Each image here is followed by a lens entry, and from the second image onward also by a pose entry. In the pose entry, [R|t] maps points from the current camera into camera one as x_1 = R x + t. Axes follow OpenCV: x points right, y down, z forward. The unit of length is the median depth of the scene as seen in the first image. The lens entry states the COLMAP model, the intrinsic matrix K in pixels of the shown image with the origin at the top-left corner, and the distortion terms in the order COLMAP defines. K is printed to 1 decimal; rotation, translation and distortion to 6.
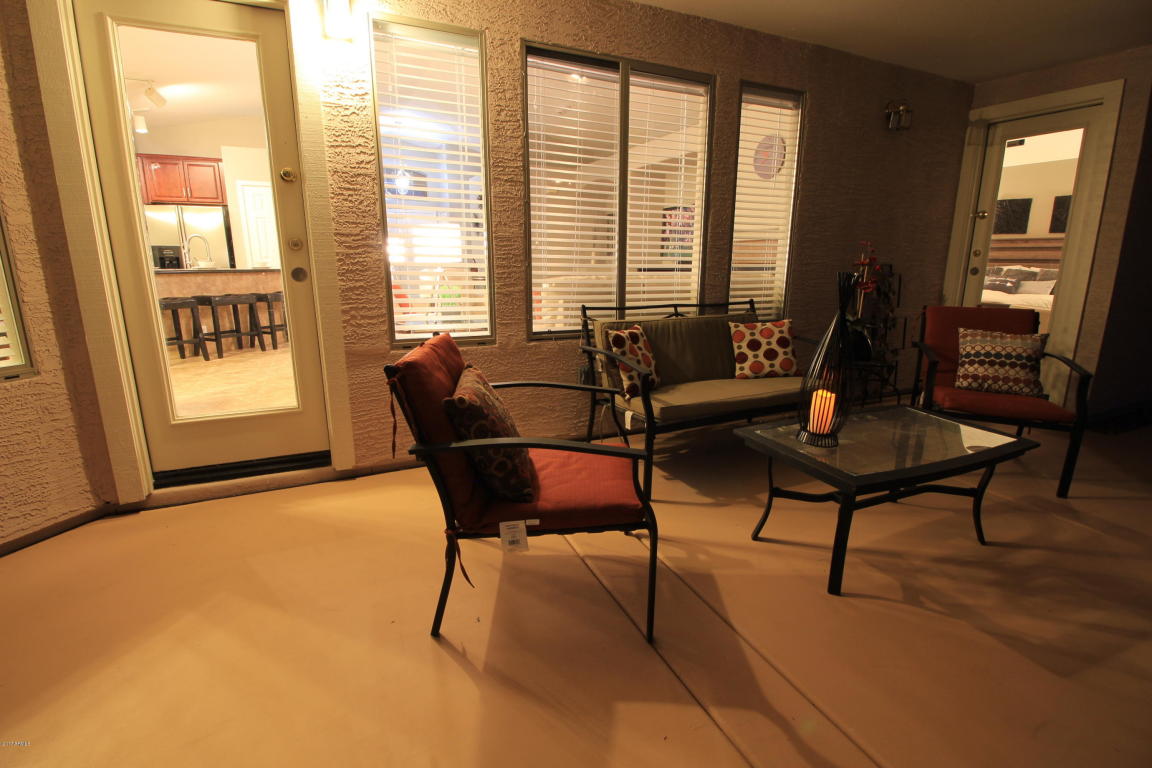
lens RADIAL K [[532.0, 0, 576.0], [0, 532.0, 384.0], [0, 0, 1]] dist [-0.002260, -0.010966]
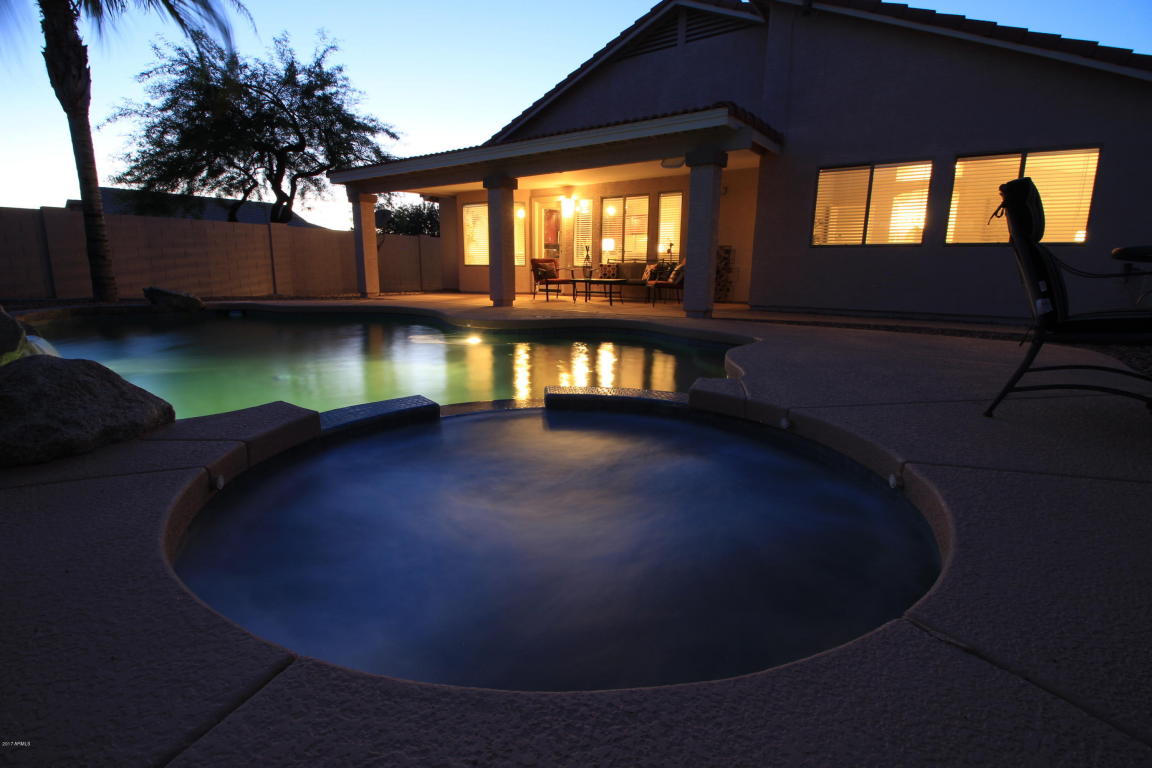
lens RADIAL K [[532.0, 0, 576.0], [0, 532.0, 384.0], [0, 0, 1]] dist [-0.002260, -0.010966]
pose [[0.496009, 0.183346, -0.848740, 3.185627], [-0.205024, 0.974545, 0.090705, 0.419471], [0.843765, 0.129021, 0.520974, -1.049815]]
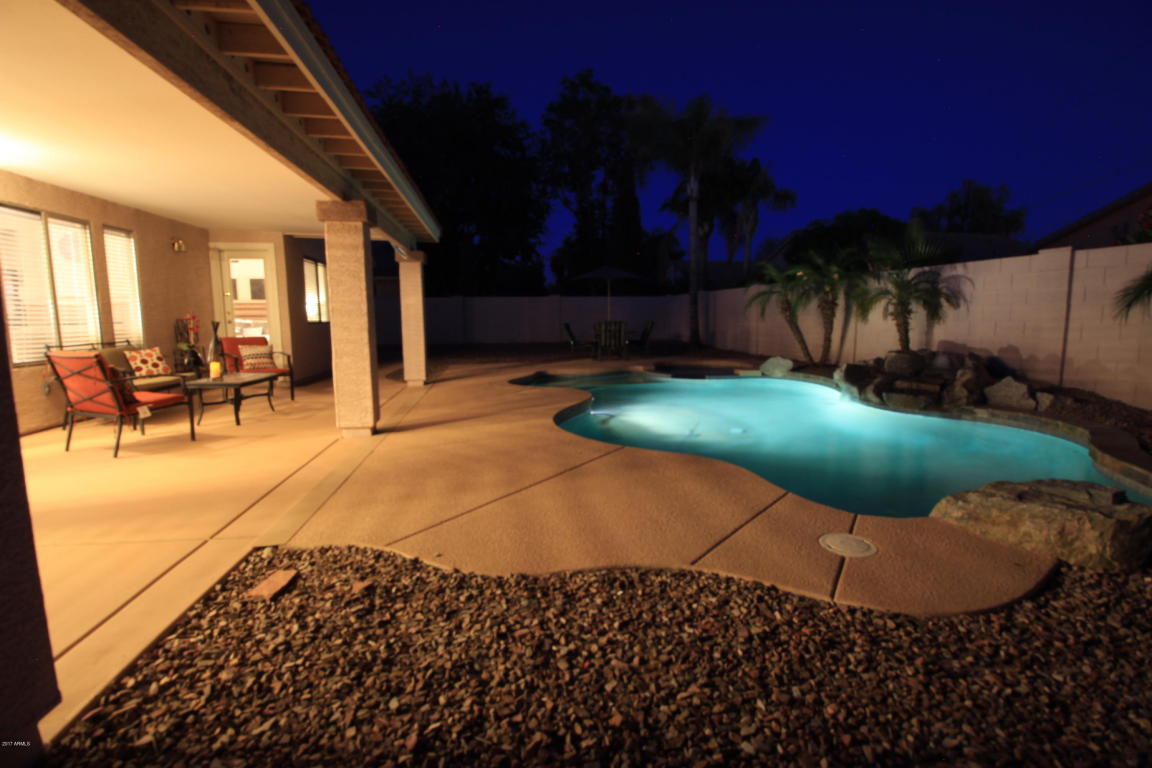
lens RADIAL K [[532.0, 0, 576.0], [0, 532.0, 384.0], [0, 0, 1]] dist [-0.002260, -0.010966]
pose [[0.284065, -0.124621, 0.950672, -1.072922], [0.220464, 0.973440, 0.061730, 0.237400], [-0.933114, 0.192054, 0.303995, -1.038199]]
